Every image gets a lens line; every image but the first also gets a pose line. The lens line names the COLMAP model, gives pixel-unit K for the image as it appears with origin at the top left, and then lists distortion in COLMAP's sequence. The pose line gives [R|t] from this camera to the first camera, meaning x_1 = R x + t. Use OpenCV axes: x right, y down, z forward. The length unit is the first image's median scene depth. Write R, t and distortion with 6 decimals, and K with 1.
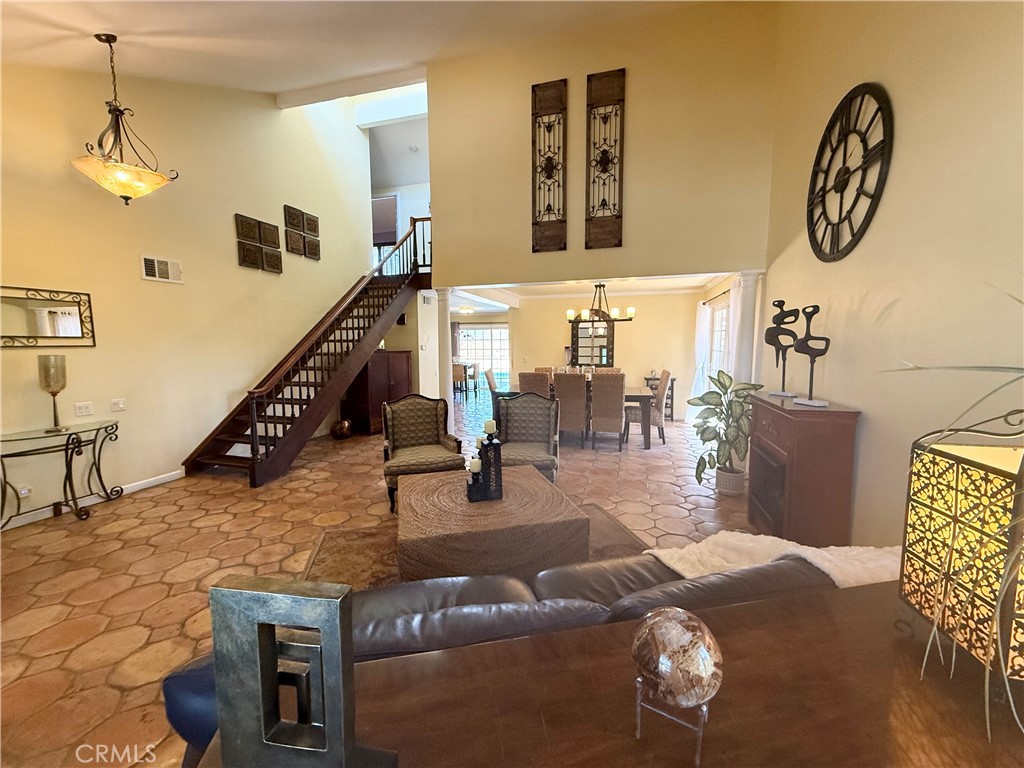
lens RADIAL K [[408.5, 0, 512.0], [0, 408.5, 384.0], [0, 0, 1]] dist [-0.000724, -0.000045]
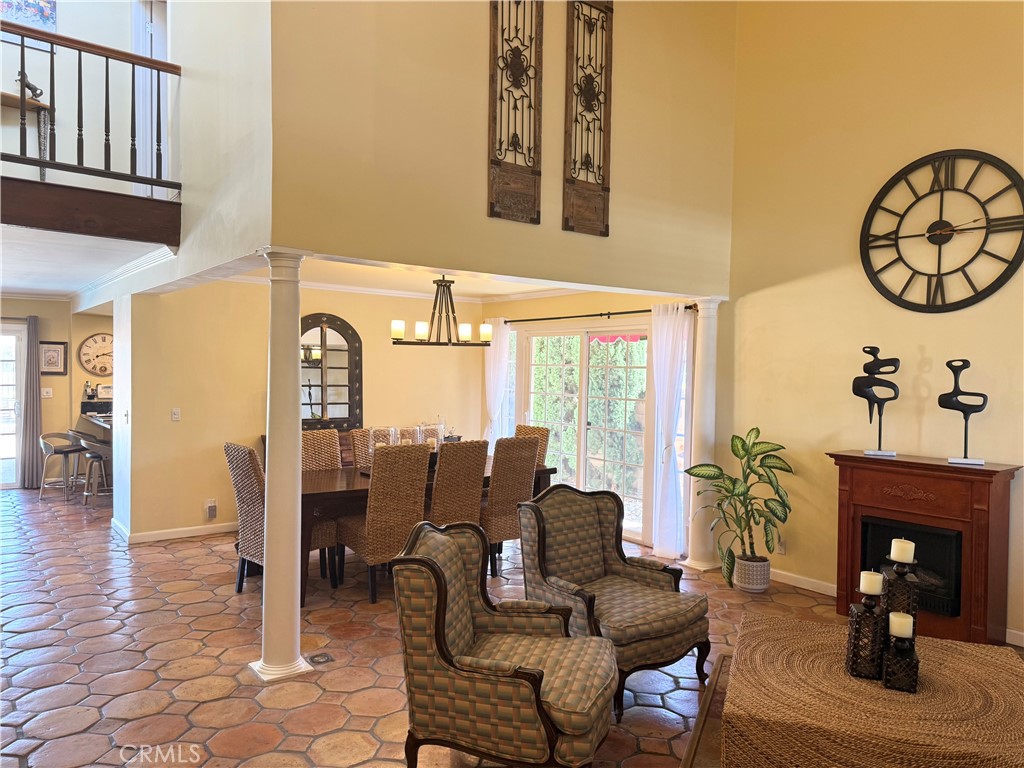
lens RADIAL K [[711.8, 0, 512.0], [0, 711.8, 384.0], [0, 0, 1]] dist [-0.000632, -0.002266]
pose [[0.576759, -0.013713, 0.816799, -0.707009], [0.070249, 0.996988, -0.032866, -0.088402], [-0.813888, 0.076335, 0.575985, 0.517334]]
